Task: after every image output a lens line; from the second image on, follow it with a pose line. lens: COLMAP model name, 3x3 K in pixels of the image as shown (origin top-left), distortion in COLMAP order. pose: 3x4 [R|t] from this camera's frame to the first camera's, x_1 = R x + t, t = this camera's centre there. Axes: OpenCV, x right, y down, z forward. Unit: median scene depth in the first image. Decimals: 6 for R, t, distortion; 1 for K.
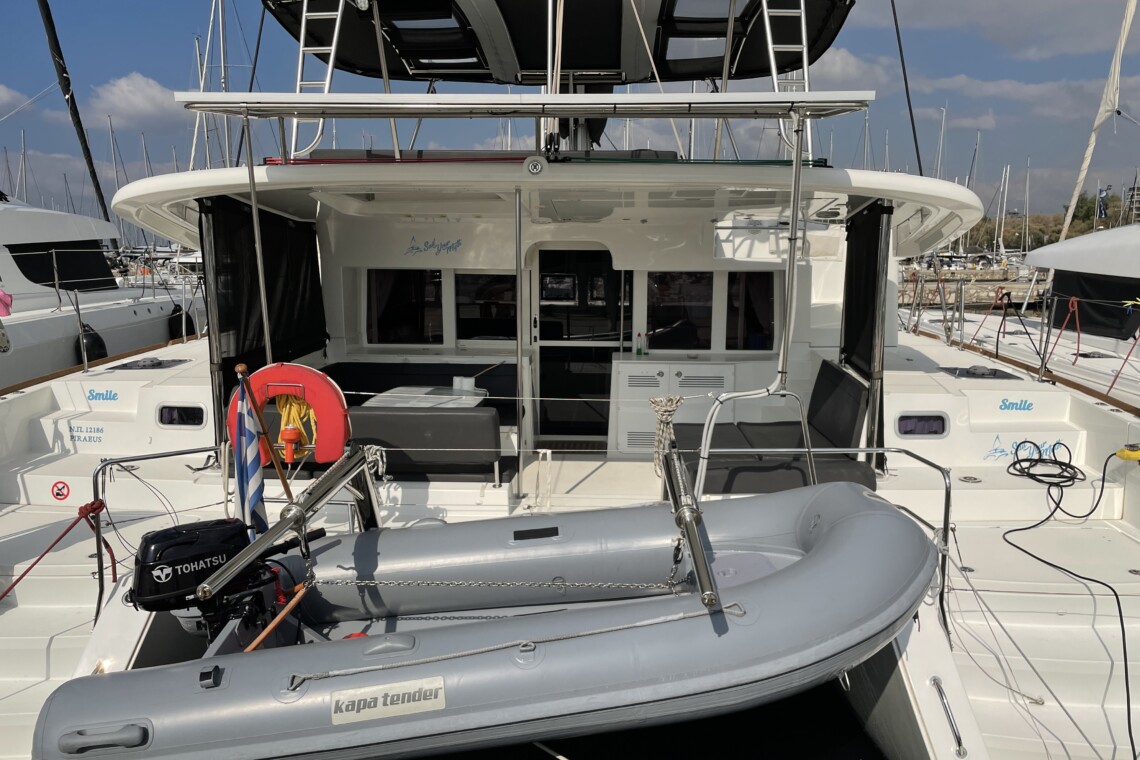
lens RADIAL K [[869.1, 0, 570.0], [0, 869.1, 380.0], [0, 0, 1]] dist [0.081488, -0.000640]
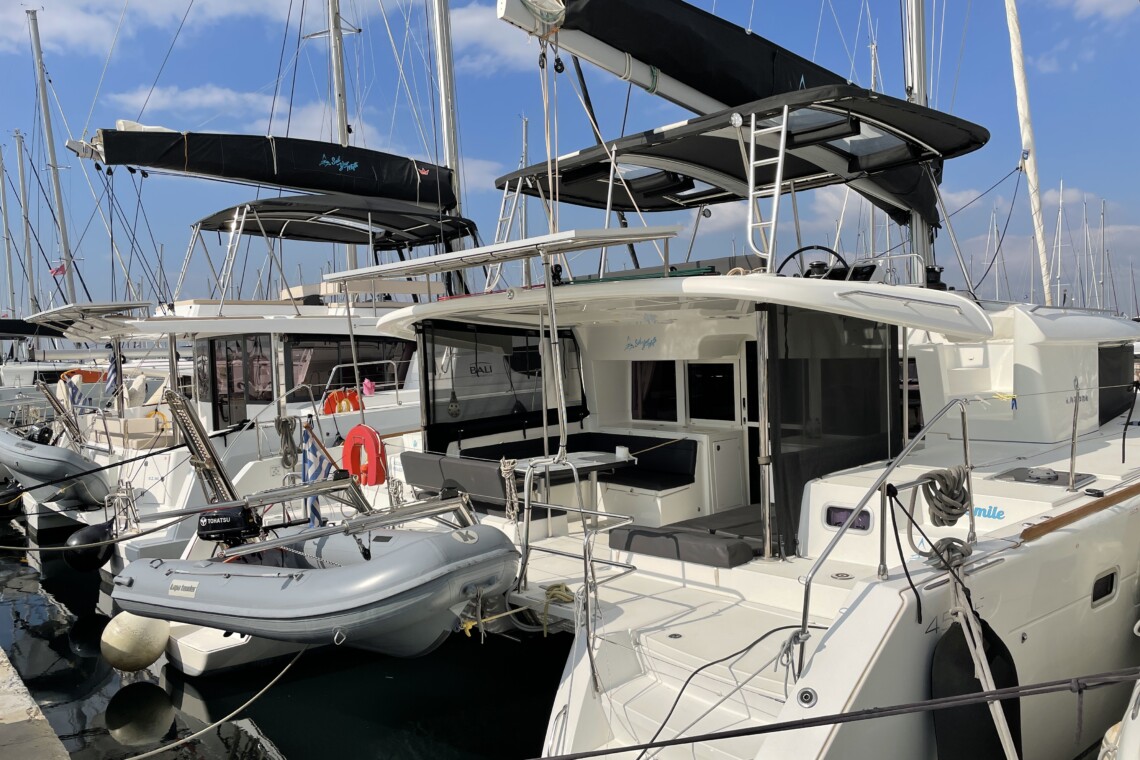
lens RADIAL K [[869.1, 0, 570.0], [0, 869.1, 380.0], [0, 0, 1]] dist [0.081488, -0.000640]
pose [[0.691859, 0.000933, -0.722032, 0.634048], [-0.066015, 0.995893, -0.061969, -0.014728], [0.719008, 0.090539, 0.689079, 0.068332]]
